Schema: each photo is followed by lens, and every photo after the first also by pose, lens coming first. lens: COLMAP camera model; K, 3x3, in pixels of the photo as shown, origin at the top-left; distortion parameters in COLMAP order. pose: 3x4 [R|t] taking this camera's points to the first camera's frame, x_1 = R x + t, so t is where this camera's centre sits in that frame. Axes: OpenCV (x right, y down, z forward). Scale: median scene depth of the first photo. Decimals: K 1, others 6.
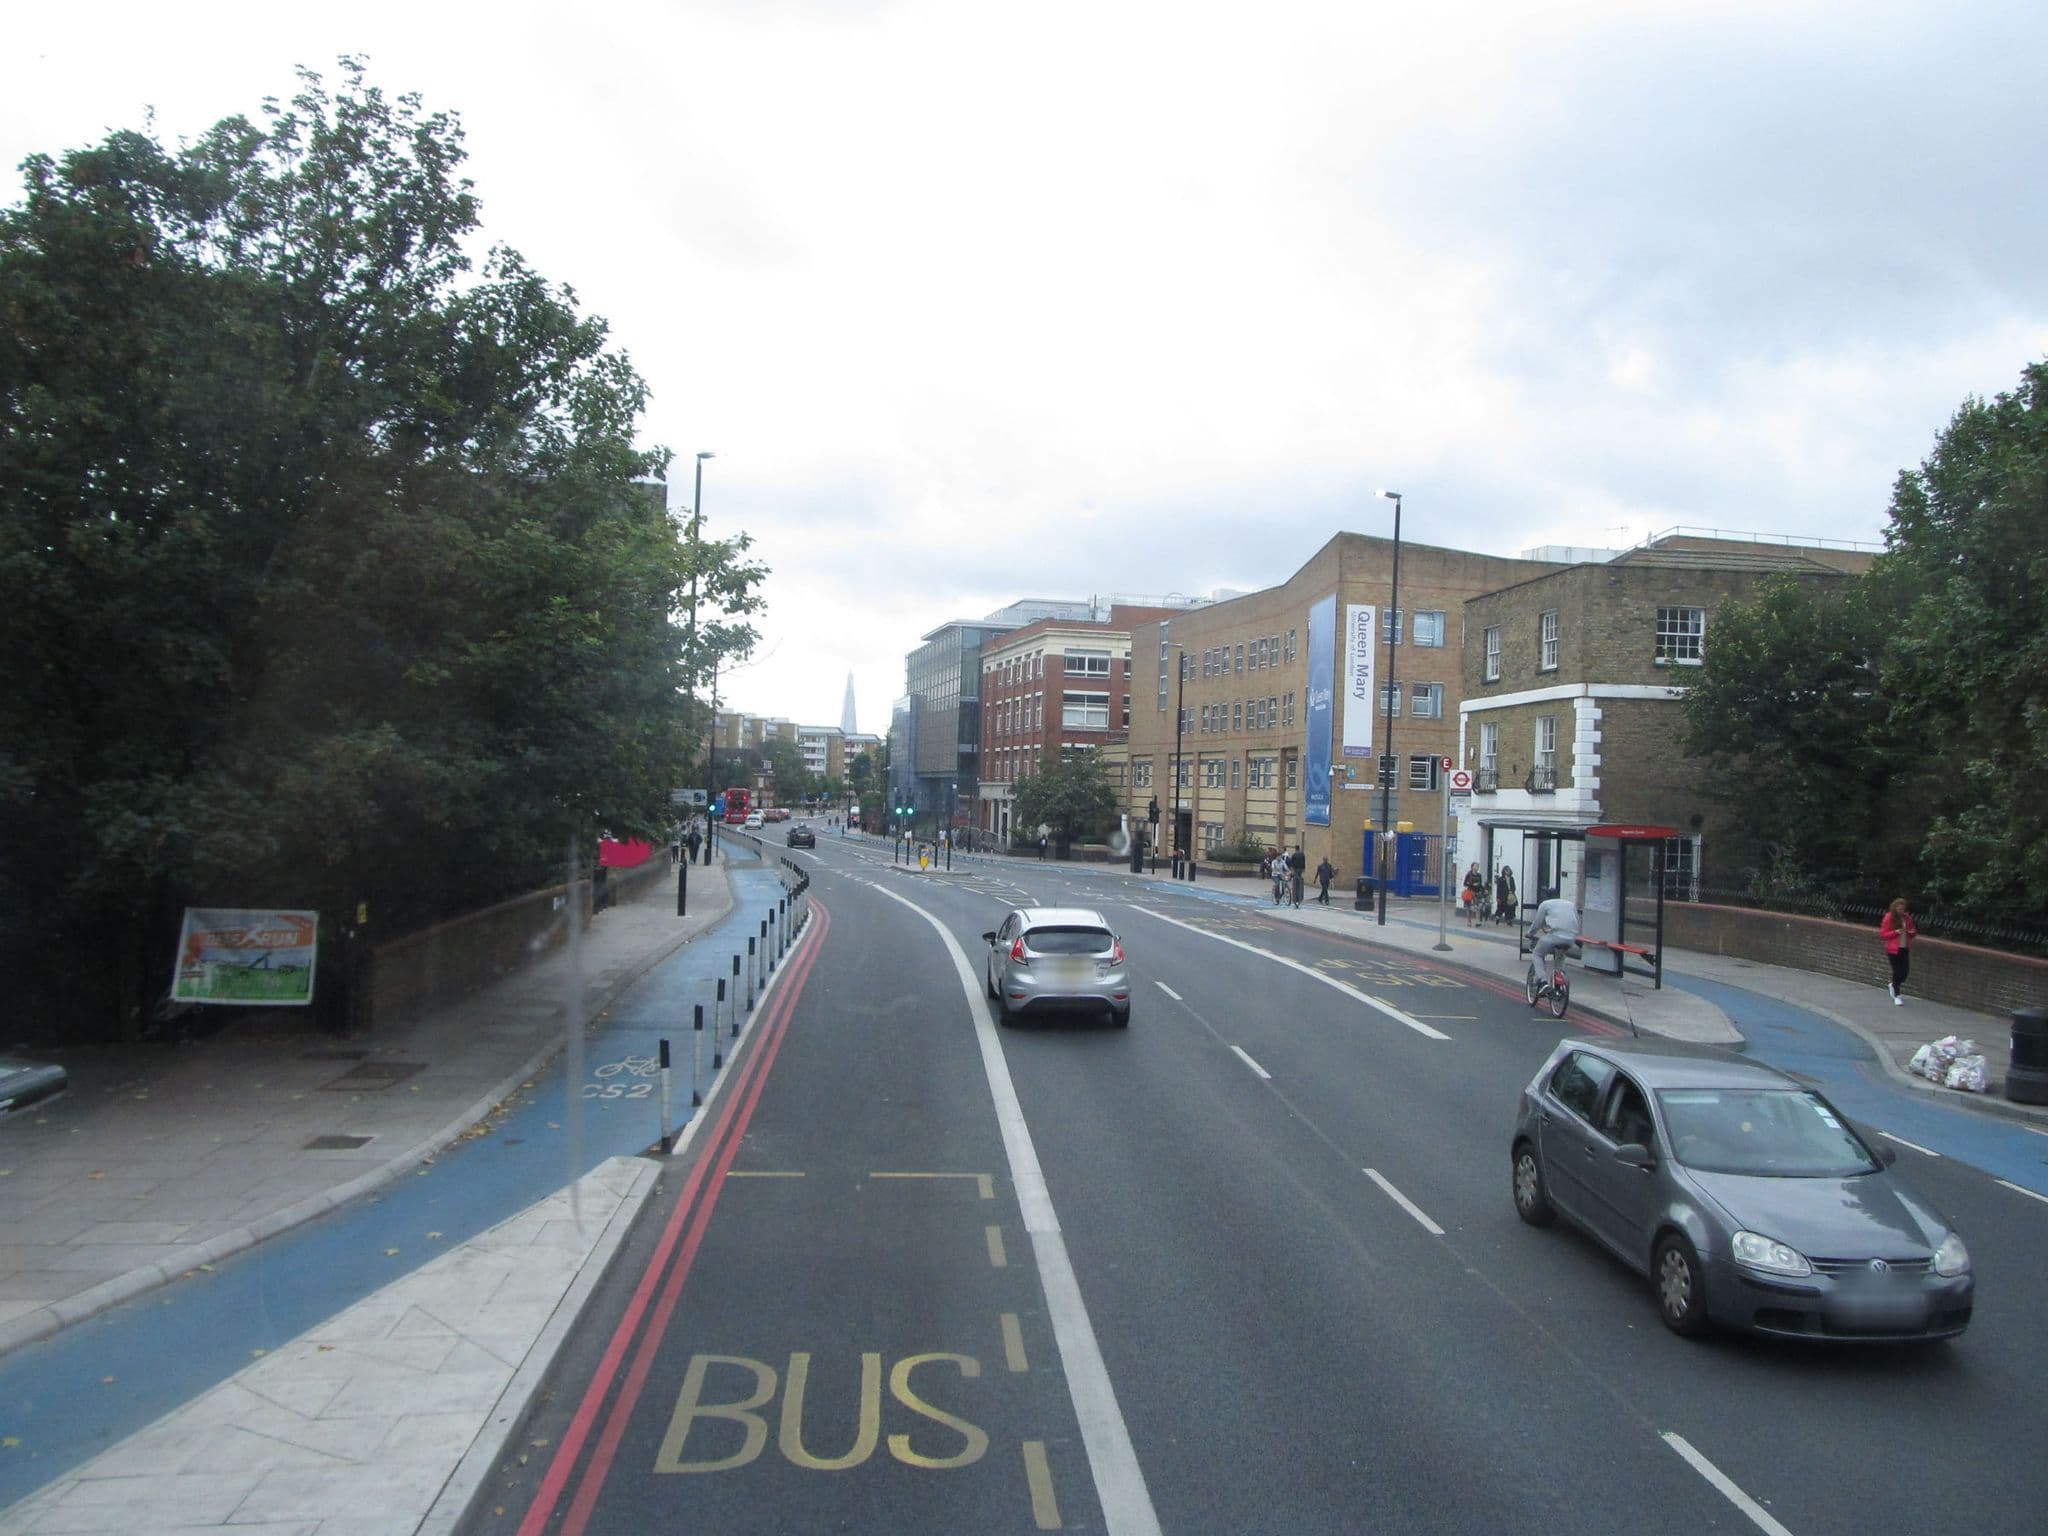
lens RADIAL K [[1434.2, 0, 1024.0], [0, 1434.2, 768.0], [0, 0, 1]] dist [0.061791, 0.000710]
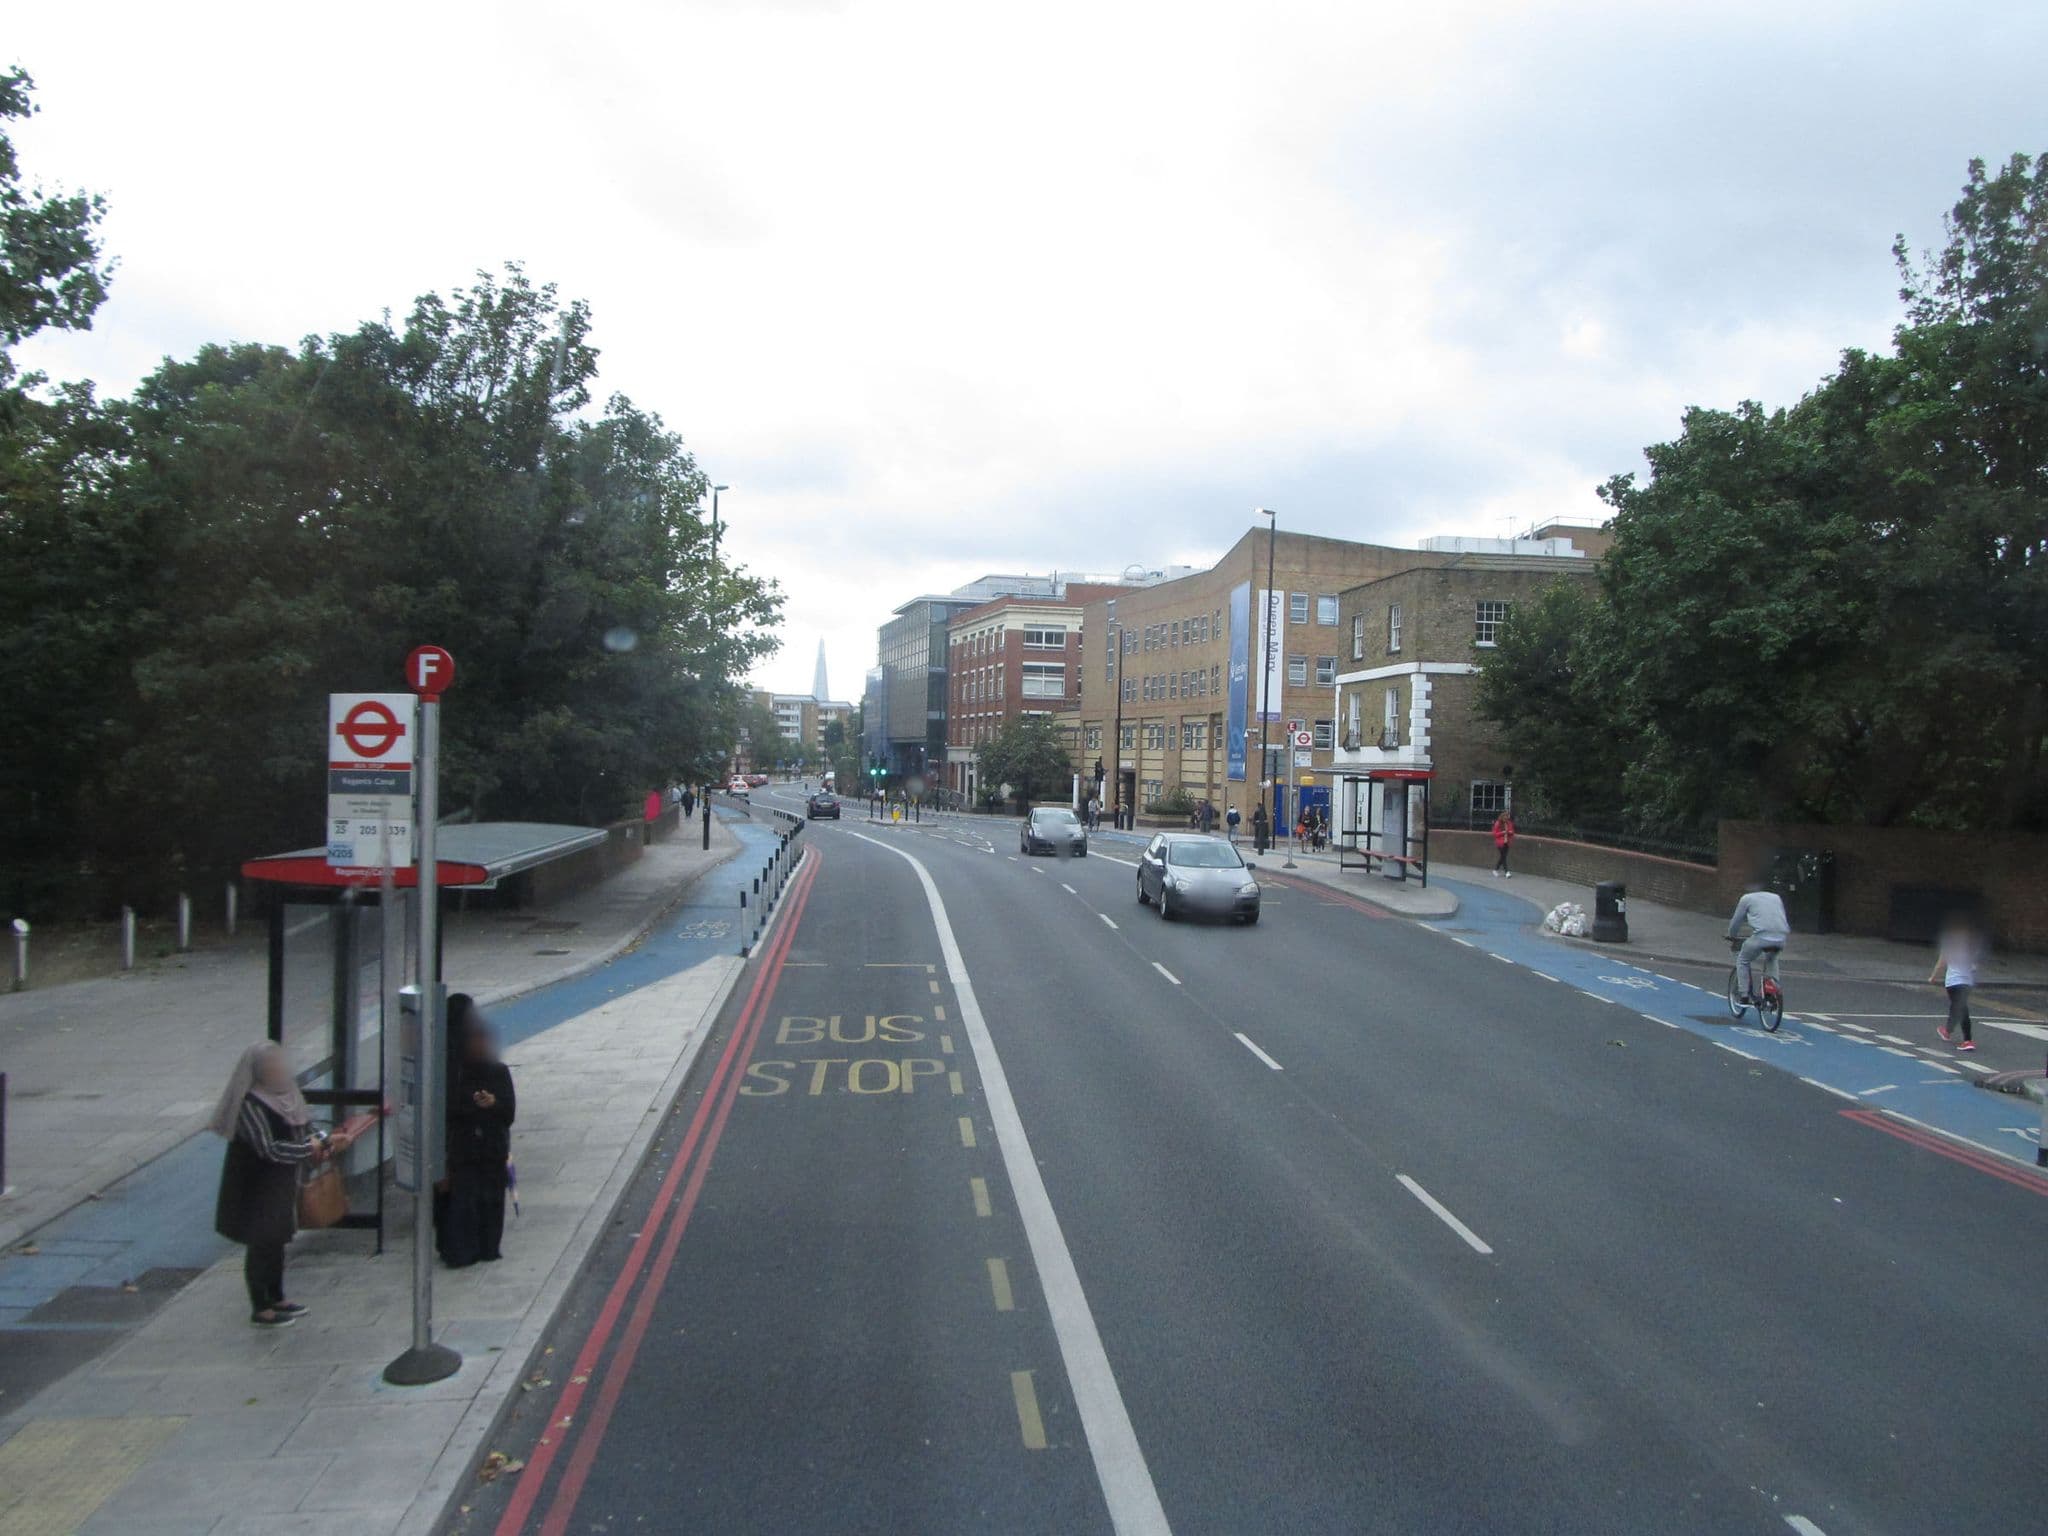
lens RADIAL K [[1660.7, 0, 1024.0], [0, 1660.7, 768.0], [0, 0, 1]] dist [-0.004363, -0.001538]
pose [[0.999954, -0.007148, 0.006387, 0.024579], [0.007020, 0.999778, 0.019848, 0.001933], [-0.006527, -0.019803, 0.999783, -0.329905]]
